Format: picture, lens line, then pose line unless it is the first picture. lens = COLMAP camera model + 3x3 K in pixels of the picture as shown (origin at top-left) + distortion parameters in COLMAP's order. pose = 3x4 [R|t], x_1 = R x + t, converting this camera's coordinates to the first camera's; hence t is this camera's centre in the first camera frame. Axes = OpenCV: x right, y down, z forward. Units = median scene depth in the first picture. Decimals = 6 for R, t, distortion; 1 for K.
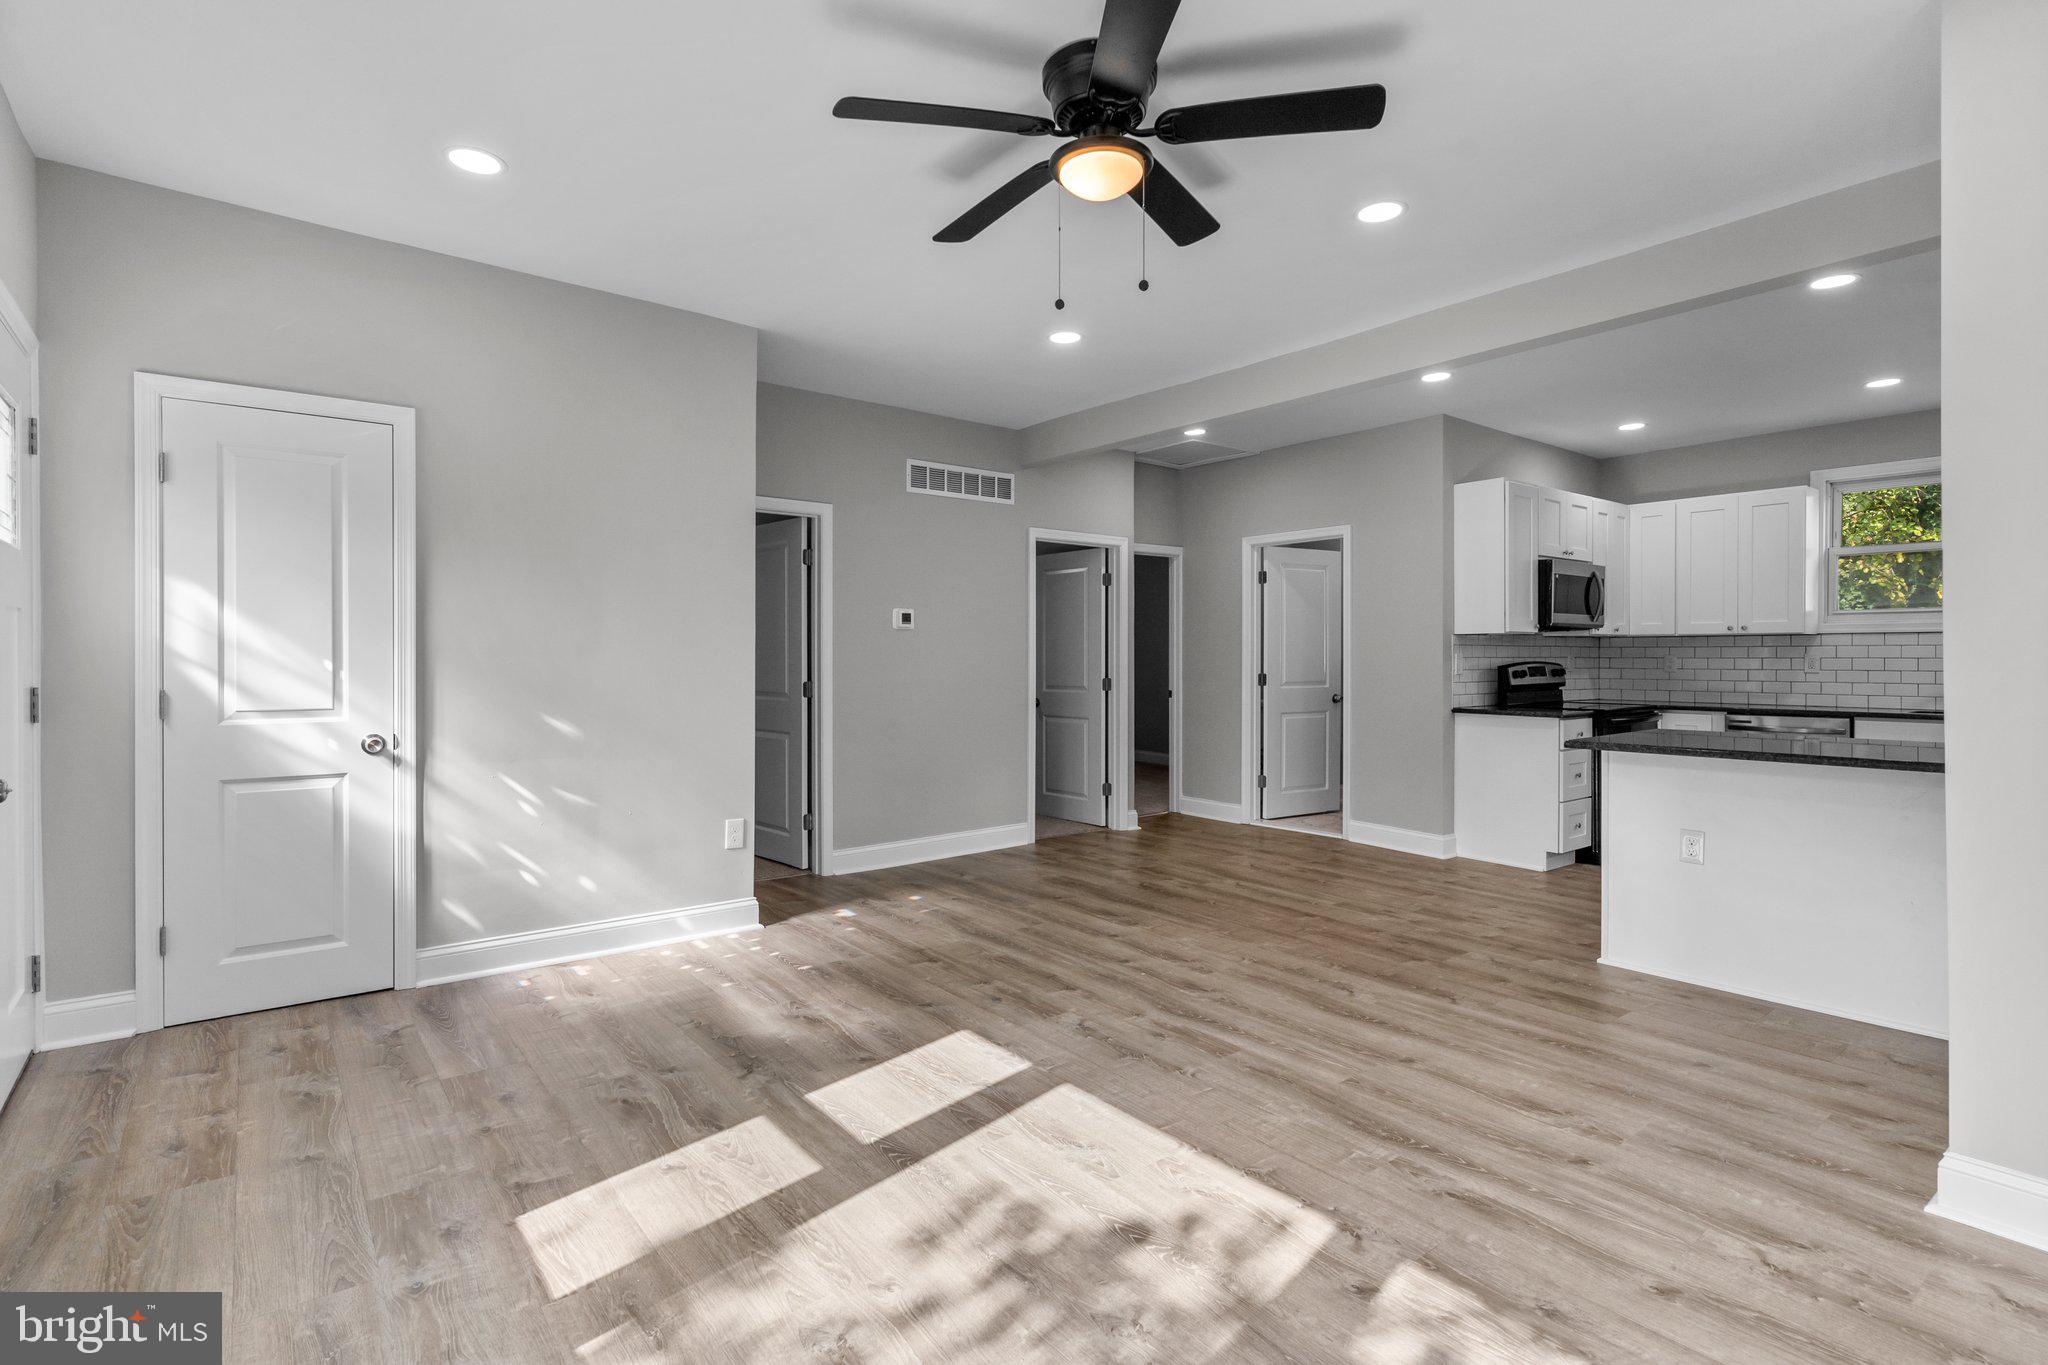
lens RADIAL K [[983.7, 0, 1018.9], [0, 983.7, 665.0], [0, 0, 1]] dist [0.000132, -0.000262]
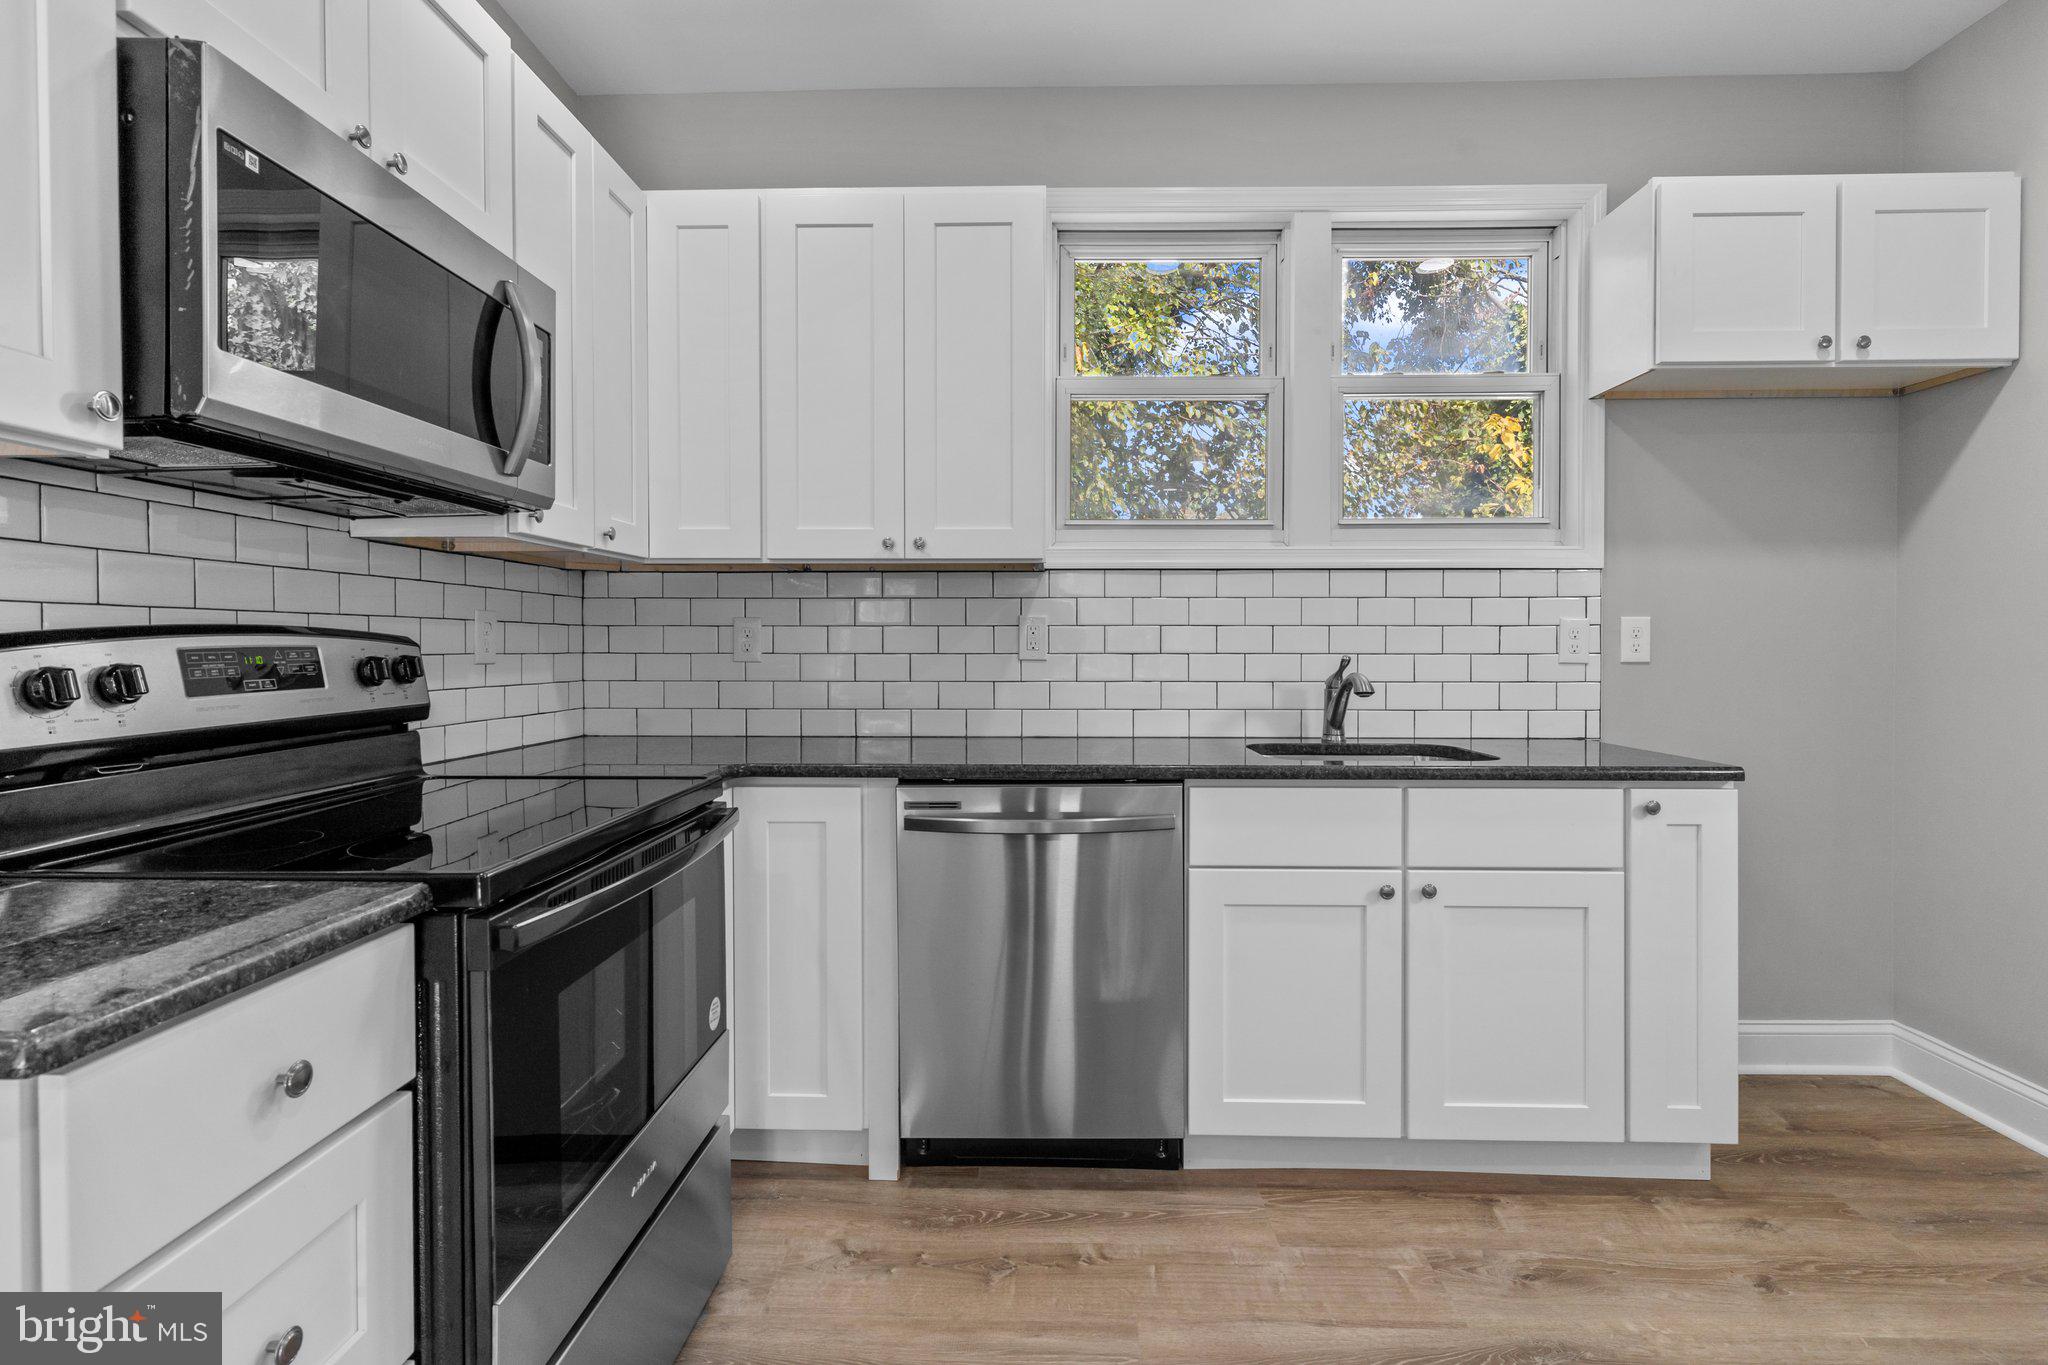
lens RADIAL K [[983.7, 0, 1018.9], [0, 983.7, 665.0], [0, 0, 1]] dist [0.000132, -0.000262]
pose [[0.635906, -0.016255, 0.771596, 0.938058], [0.007287, 0.999860, 0.015058, 0.007472], [-0.771732, -0.003952, 0.635935, 1.460665]]
